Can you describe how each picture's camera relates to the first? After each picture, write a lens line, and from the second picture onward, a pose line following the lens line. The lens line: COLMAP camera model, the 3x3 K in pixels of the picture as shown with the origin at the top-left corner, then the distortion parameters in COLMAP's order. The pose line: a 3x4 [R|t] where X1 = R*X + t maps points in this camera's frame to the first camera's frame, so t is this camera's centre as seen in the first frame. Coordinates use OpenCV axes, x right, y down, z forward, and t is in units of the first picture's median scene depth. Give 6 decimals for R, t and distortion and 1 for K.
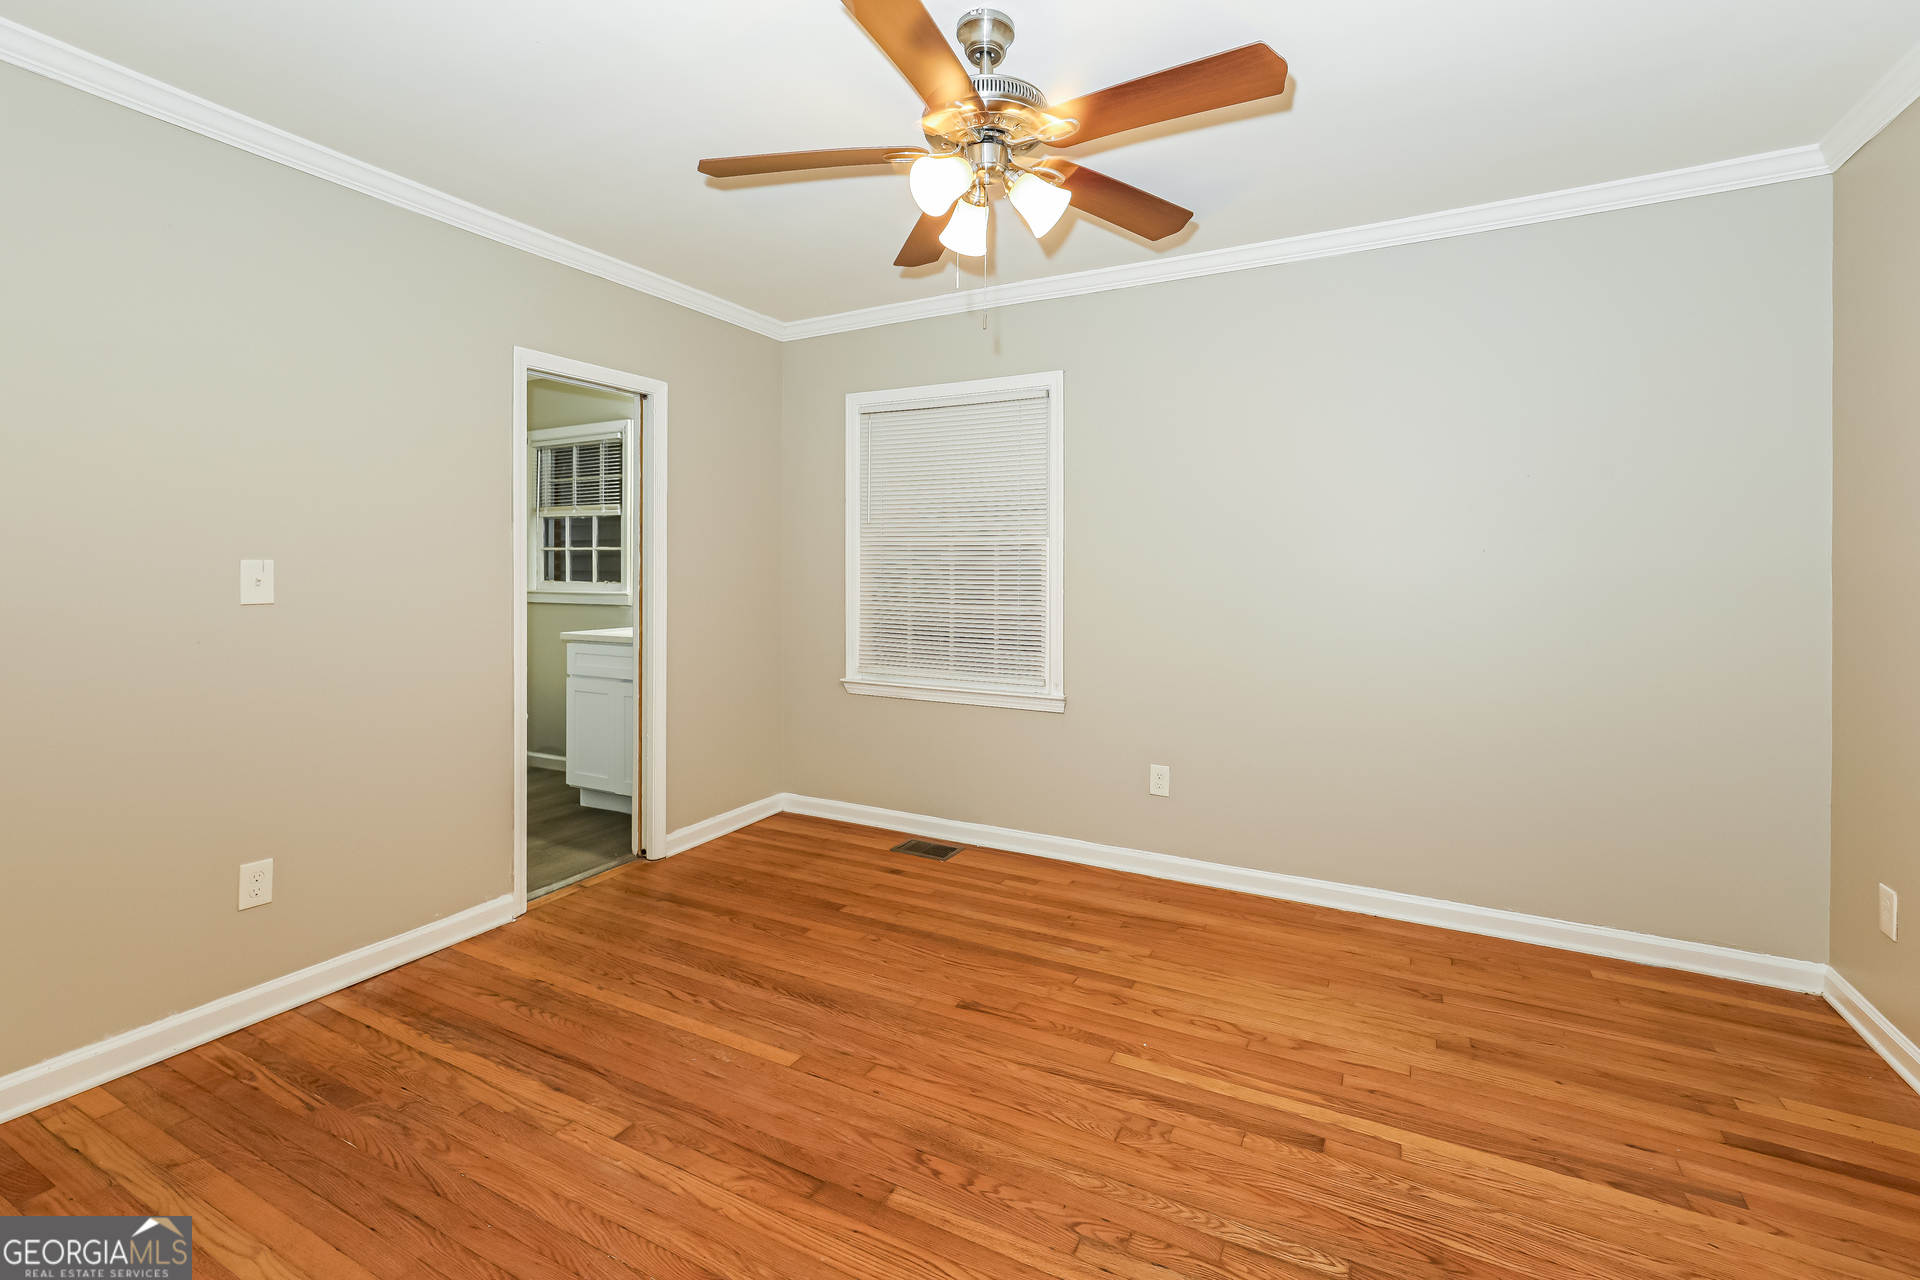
lens RADIAL K [[870.8, 0, 942.9], [0, 870.8, 584.0], [0, 0, 1]] dist [-0.004523, 0.002382]
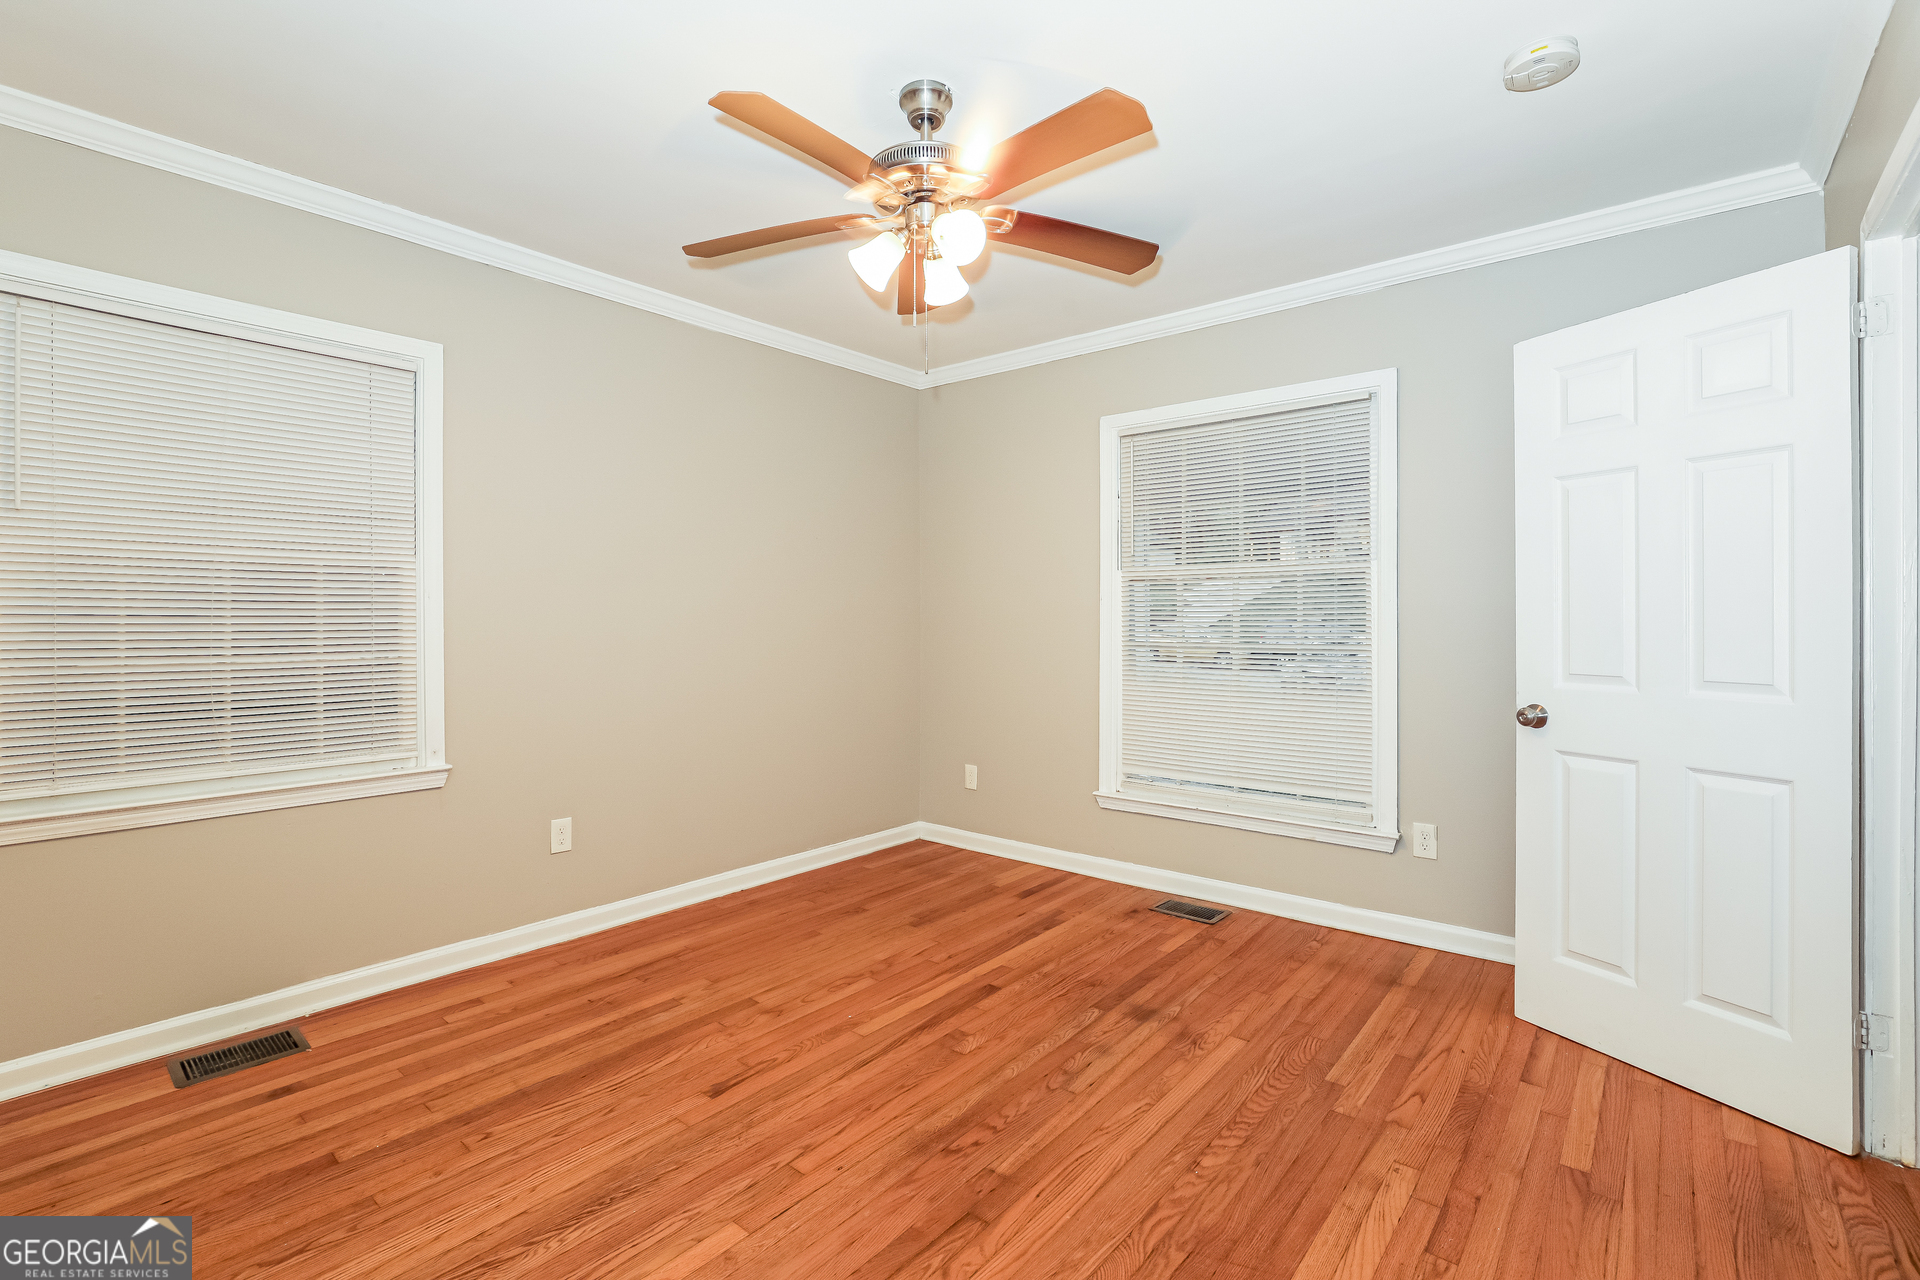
lens RADIAL K [[870.8, 0, 962.2], [0, 870.8, 622.1], [0, 0, 1]] dist [-0.004523, 0.002382]
pose [[0.188534, -0.011158, 0.982003, -0.733110], [0.015565, 0.999844, 0.008372, 0.002321], [-0.981943, 0.013707, 0.188678, 0.536414]]
